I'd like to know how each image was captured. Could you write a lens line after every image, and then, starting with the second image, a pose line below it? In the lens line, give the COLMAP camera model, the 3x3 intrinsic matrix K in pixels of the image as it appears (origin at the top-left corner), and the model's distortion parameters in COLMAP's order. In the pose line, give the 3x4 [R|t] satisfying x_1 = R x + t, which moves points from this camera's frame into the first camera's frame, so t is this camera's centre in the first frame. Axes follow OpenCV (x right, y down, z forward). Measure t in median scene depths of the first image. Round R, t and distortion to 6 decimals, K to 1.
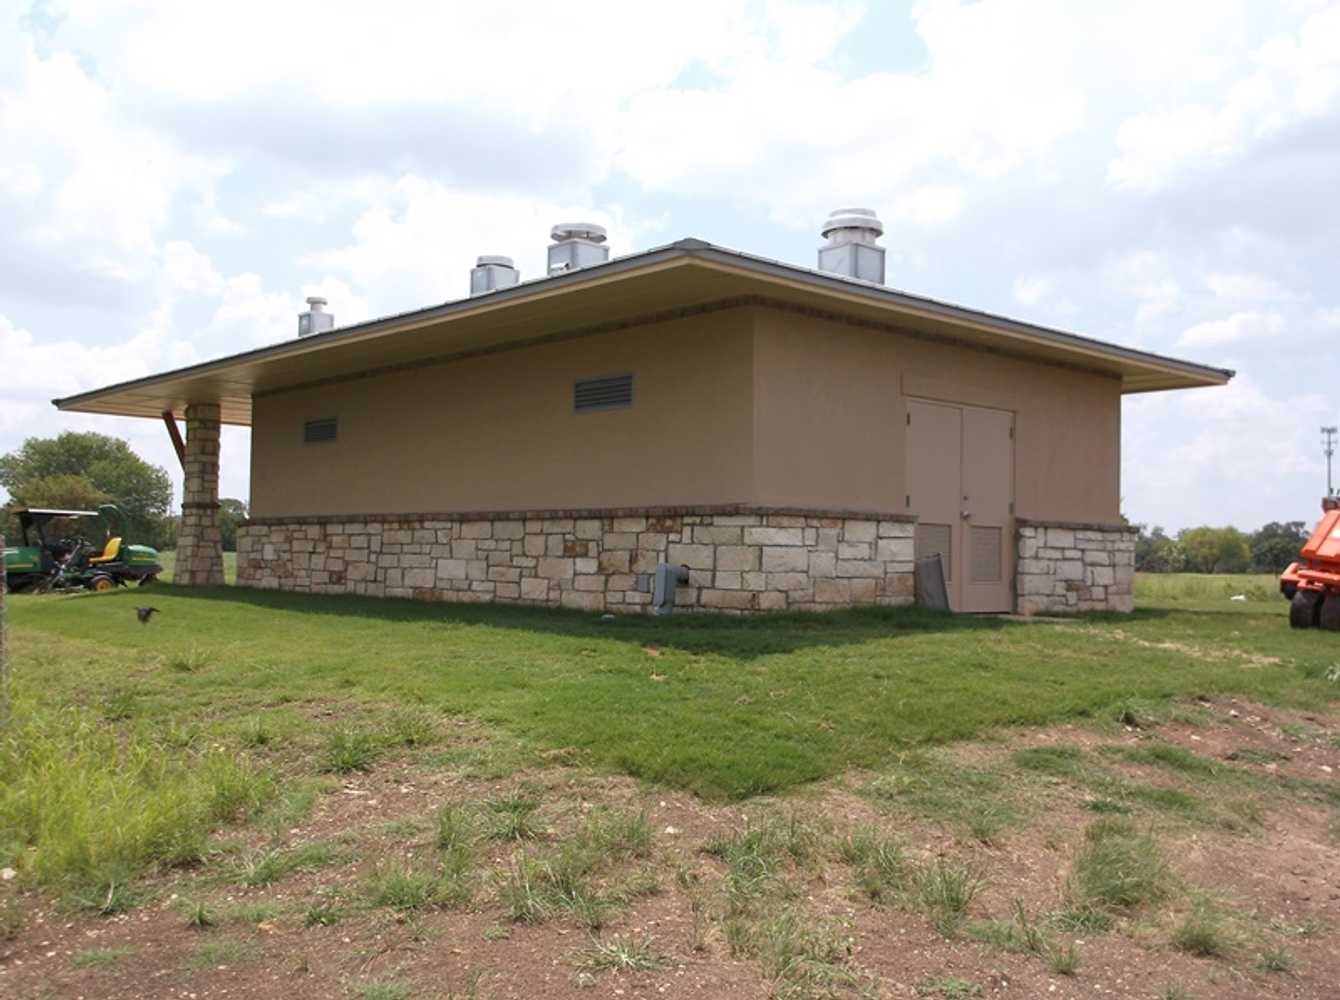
lens RADIAL K [[1303.3, 0, 670.0], [0, 1303.3, 500.0], [0, 0, 1]] dist [-0.009102, 0.000517]
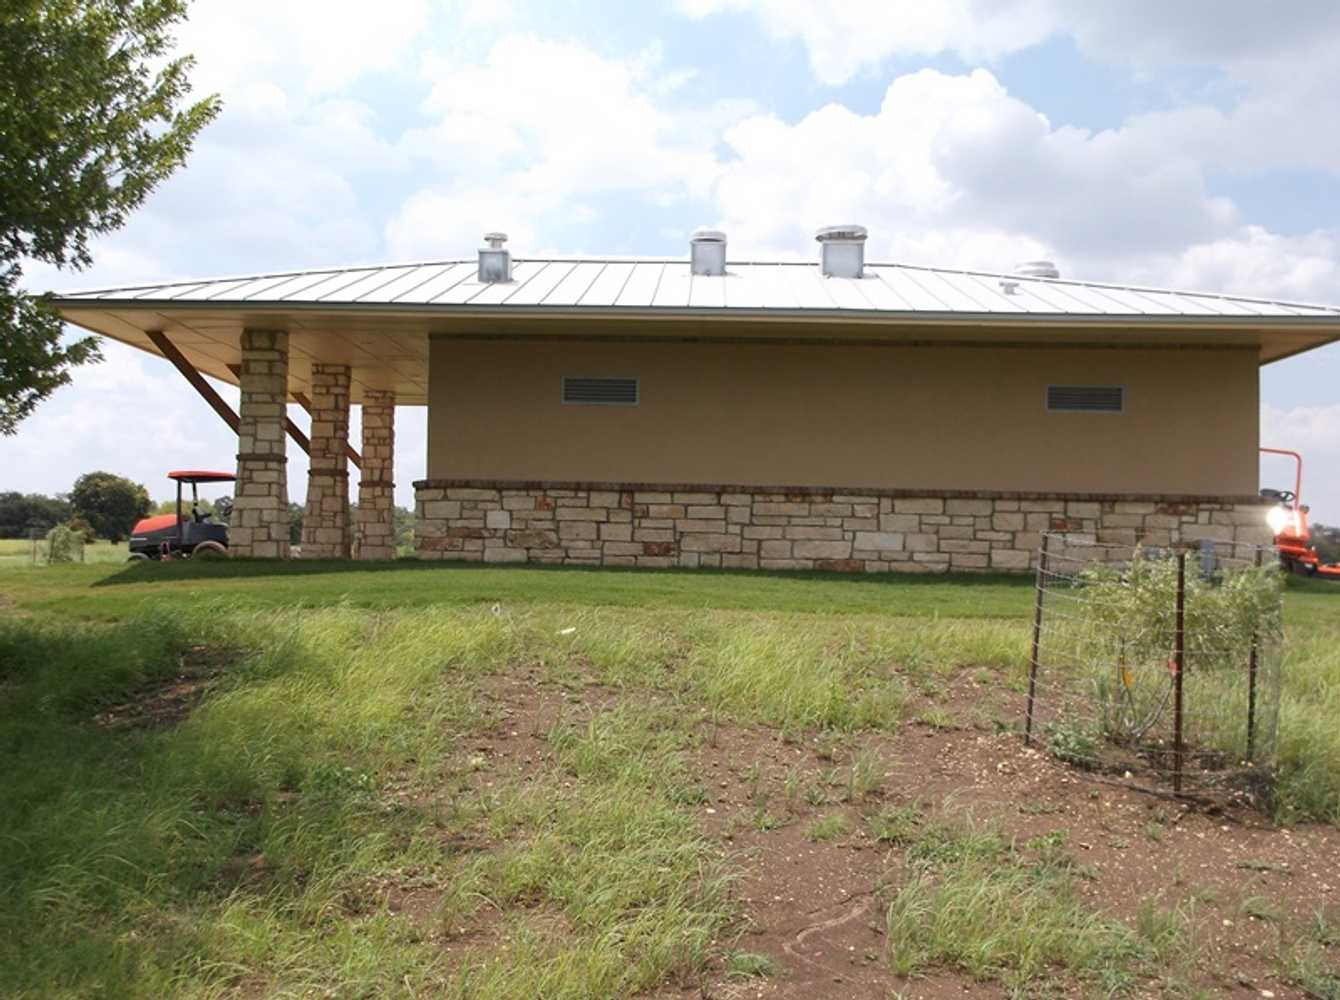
lens RADIAL K [[1303.3, 0, 670.0], [0, 1303.3, 500.0], [0, 0, 1]] dist [-0.009102, 0.000517]
pose [[0.688660, 0.029660, 0.724477, -1.106768], [-0.043906, 0.999035, 0.000836, 0.026576], [-0.723753, -0.032385, 0.689298, 0.400618]]
